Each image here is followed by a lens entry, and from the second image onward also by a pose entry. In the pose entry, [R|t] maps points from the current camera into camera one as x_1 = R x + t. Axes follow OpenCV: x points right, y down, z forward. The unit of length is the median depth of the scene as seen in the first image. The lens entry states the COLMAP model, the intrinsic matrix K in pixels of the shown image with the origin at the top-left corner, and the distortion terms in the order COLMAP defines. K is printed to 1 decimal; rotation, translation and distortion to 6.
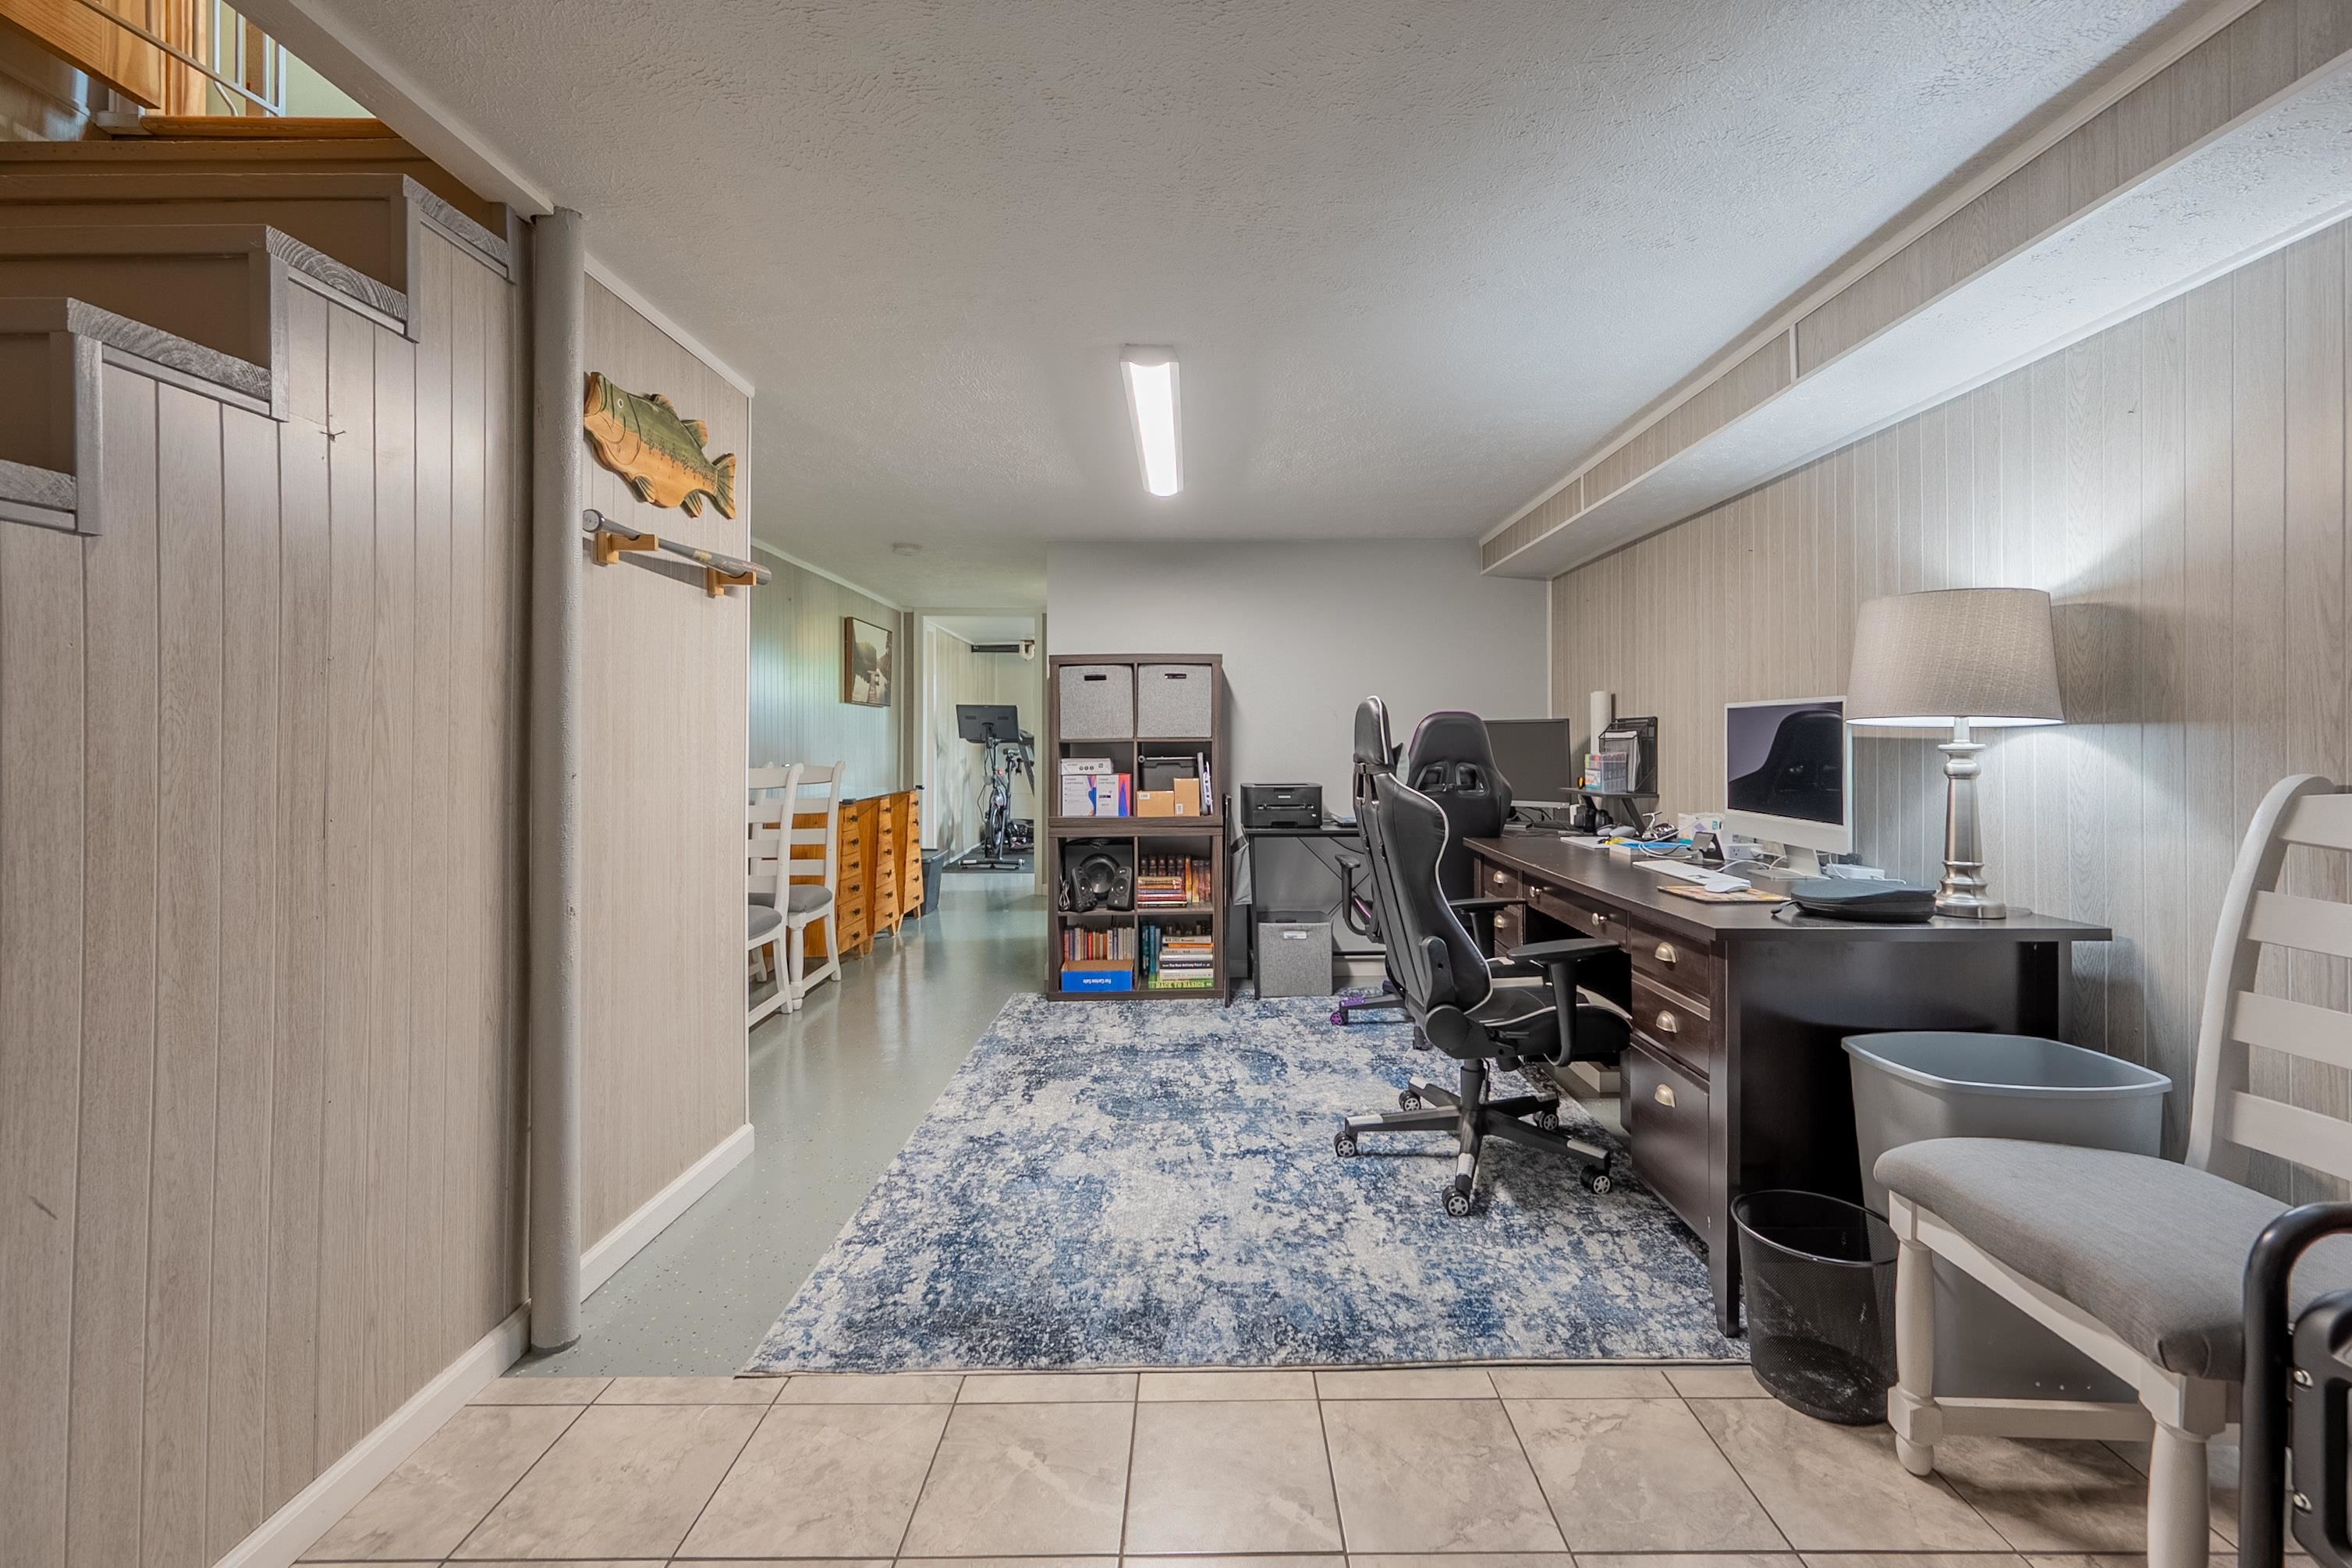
lens RADIAL K [[972.0, 0, 1186.9], [0, 972.0, 737.5], [0, 0, 1]] dist [-0.000208, -0.000349]
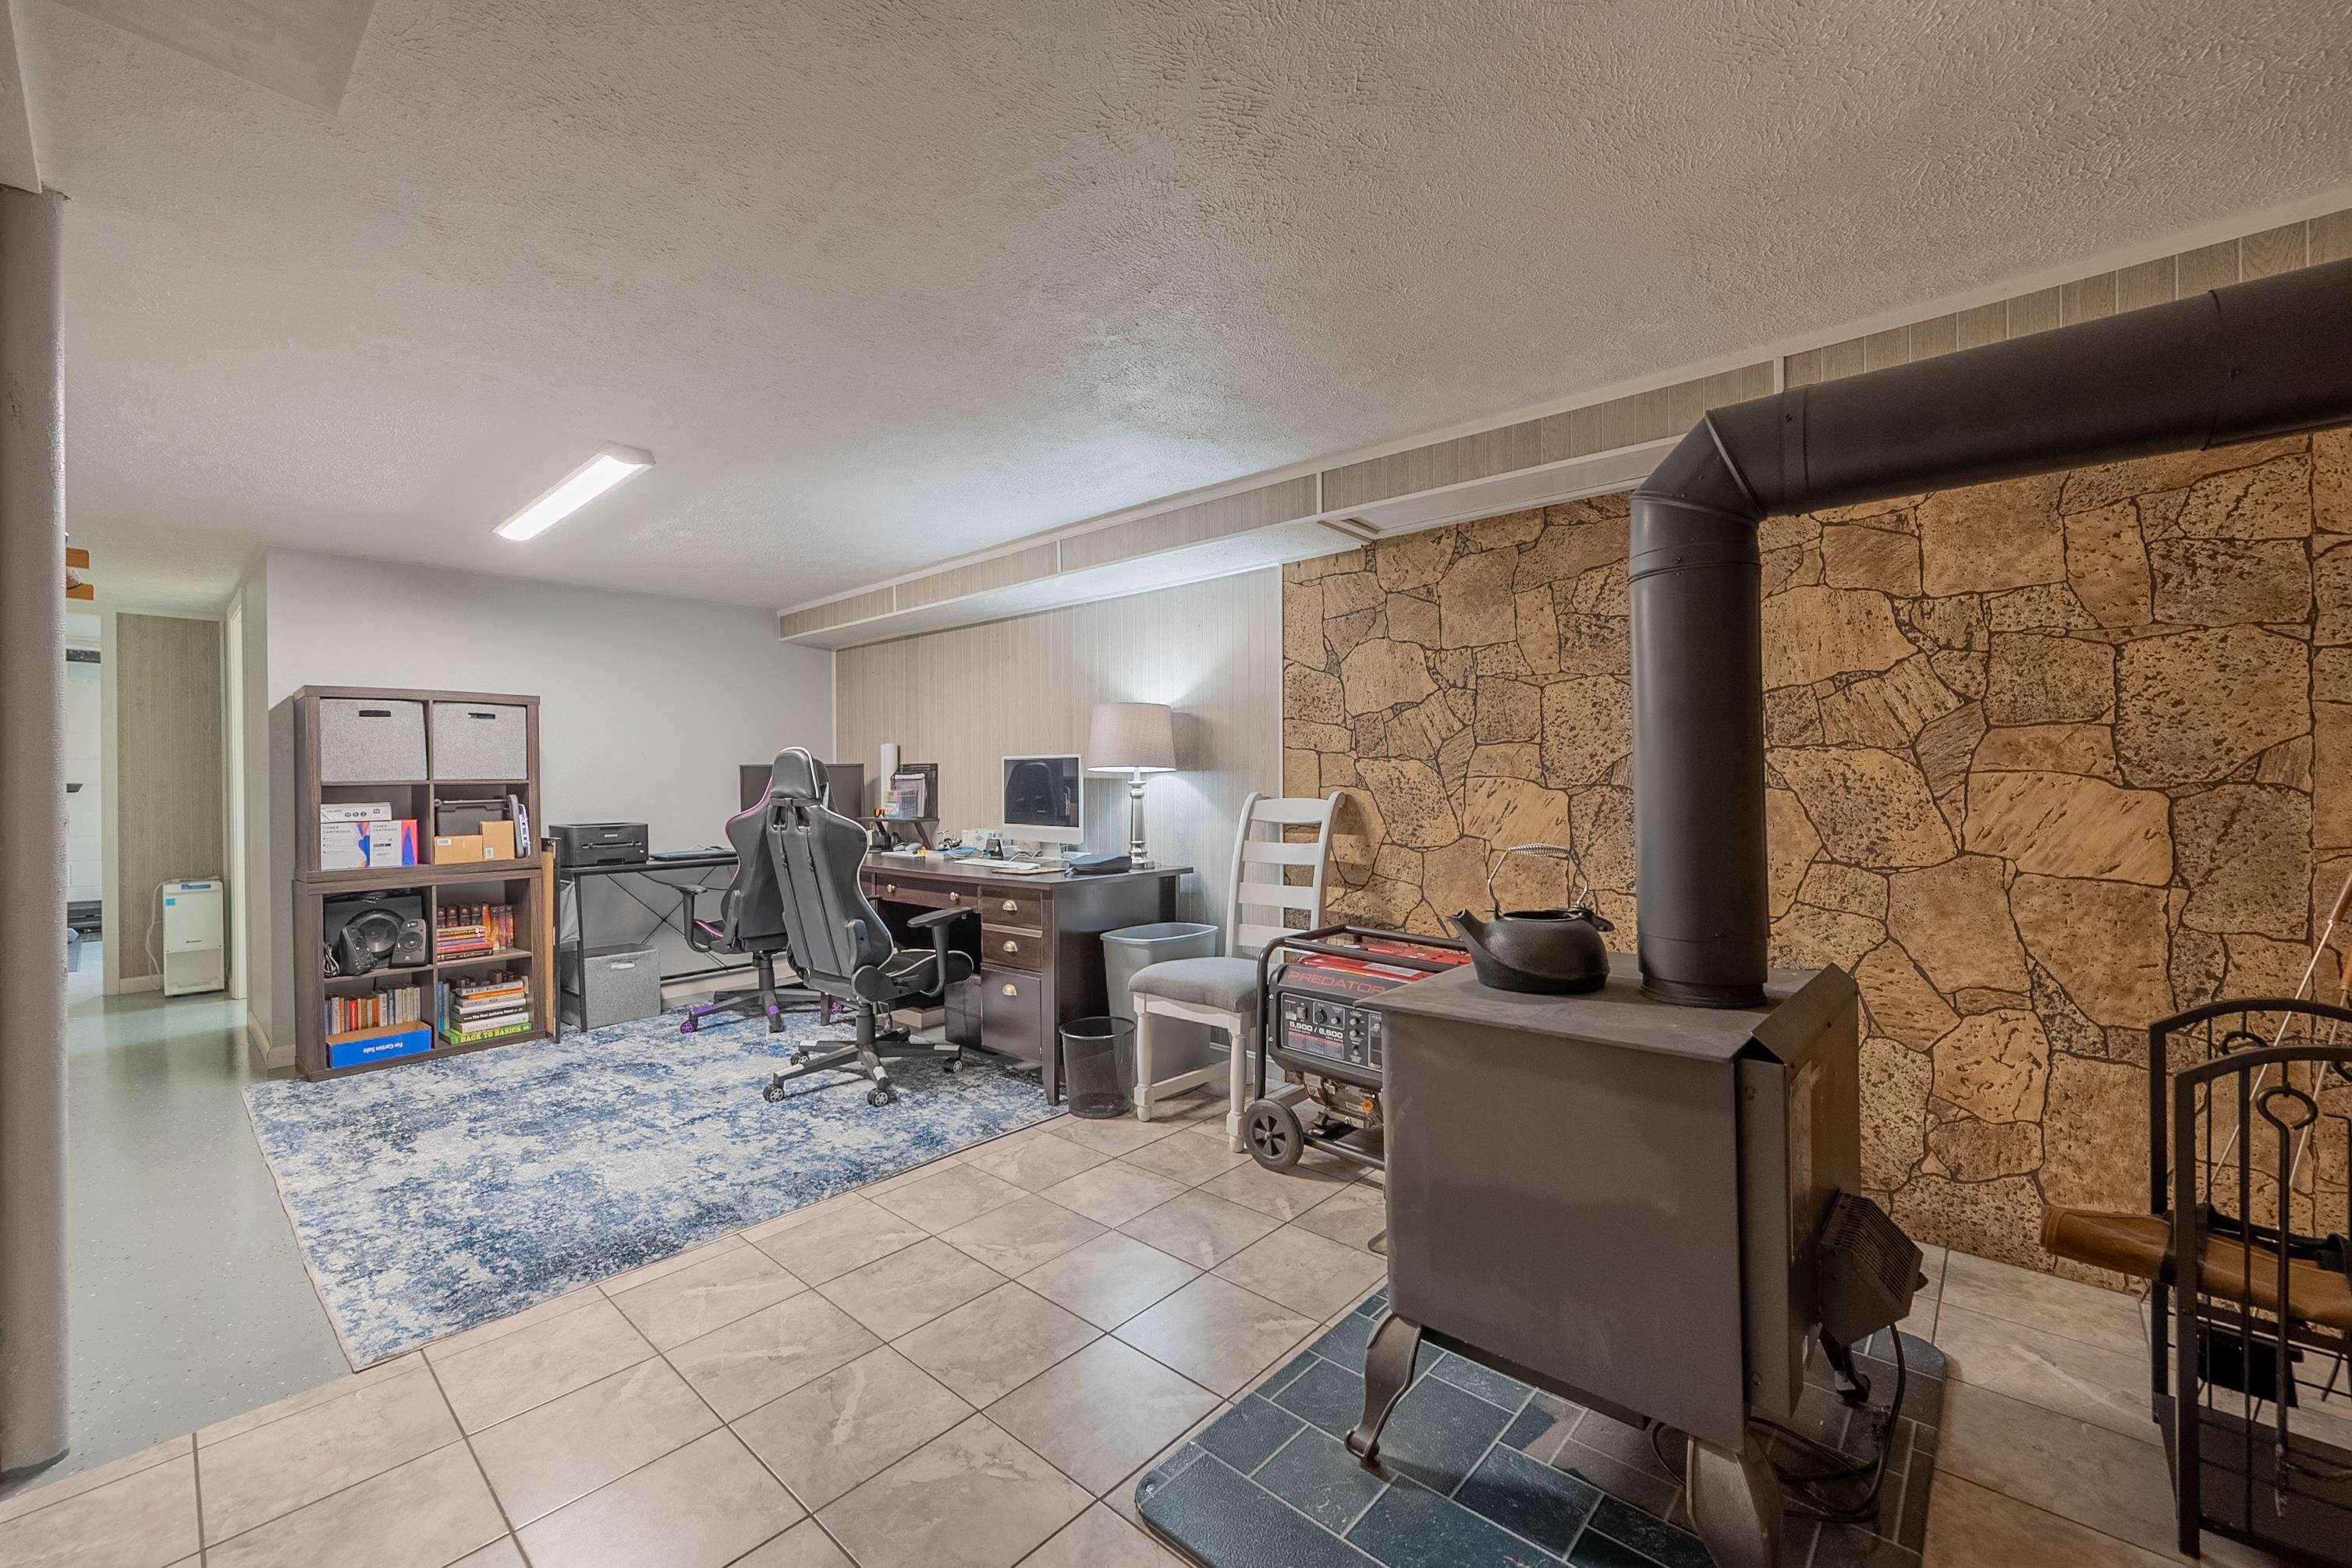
lens RADIAL K [[926.7, 0, 1213.7], [0, 926.7, 784.0], [0, 0, 1]] dist [0.000302, 0.000080]
pose [[0.647790, -0.006927, 0.761787, -0.369880], [0.003058, 0.999974, 0.006493, 0.000915], [-0.761813, -0.001876, 0.647795, -0.229022]]
